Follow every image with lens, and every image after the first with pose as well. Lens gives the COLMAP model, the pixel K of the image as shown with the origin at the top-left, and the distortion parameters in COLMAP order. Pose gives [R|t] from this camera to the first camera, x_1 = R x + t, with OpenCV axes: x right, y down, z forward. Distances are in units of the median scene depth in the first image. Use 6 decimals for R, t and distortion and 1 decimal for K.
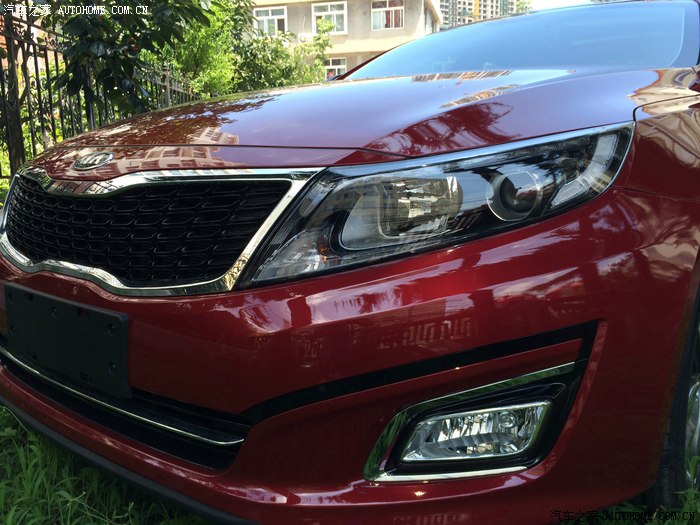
lens RADIAL K [[589.4, 0, 350.0], [0, 589.4, 262.5], [0, 0, 1]] dist [0.051314, -0.071826]
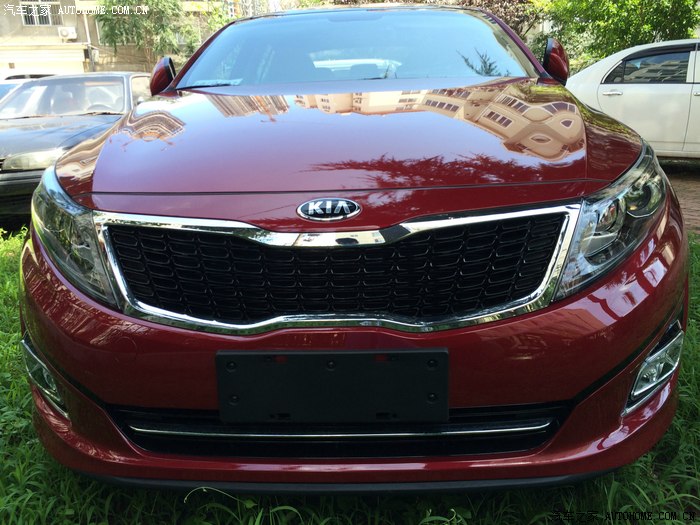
lens RADIAL K [[589.4, 0, 350.0], [0, 589.4, 262.5], [0, 0, 1]] dist [0.051314, -0.071826]
pose [[0.811882, -0.179336, 0.555595, -0.960156], [0.130612, 0.983325, 0.126539, -0.201191], [-0.569024, -0.030168, 0.821768, 0.170155]]
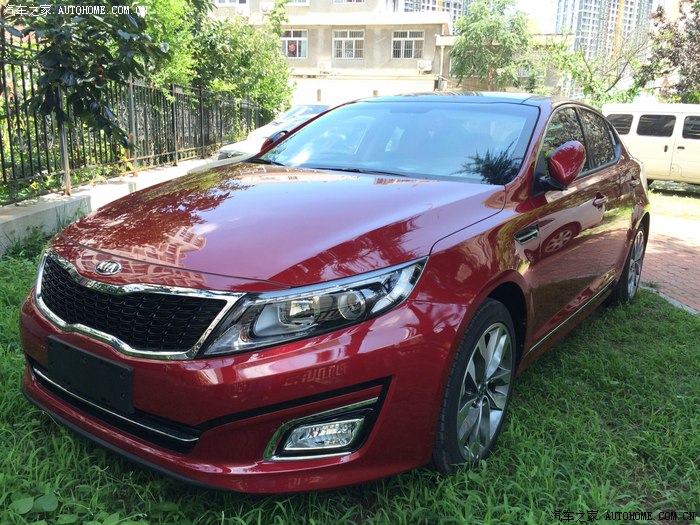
lens RADIAL K [[589.4, 0, 350.0], [0, 589.4, 262.5], [0, 0, 1]] dist [0.051314, -0.071826]
pose [[0.997346, 0.022659, 0.069196, 0.121884], [-0.026572, 0.998068, 0.056160, -0.295426], [-0.067789, -0.057850, 0.996021, -0.681107]]
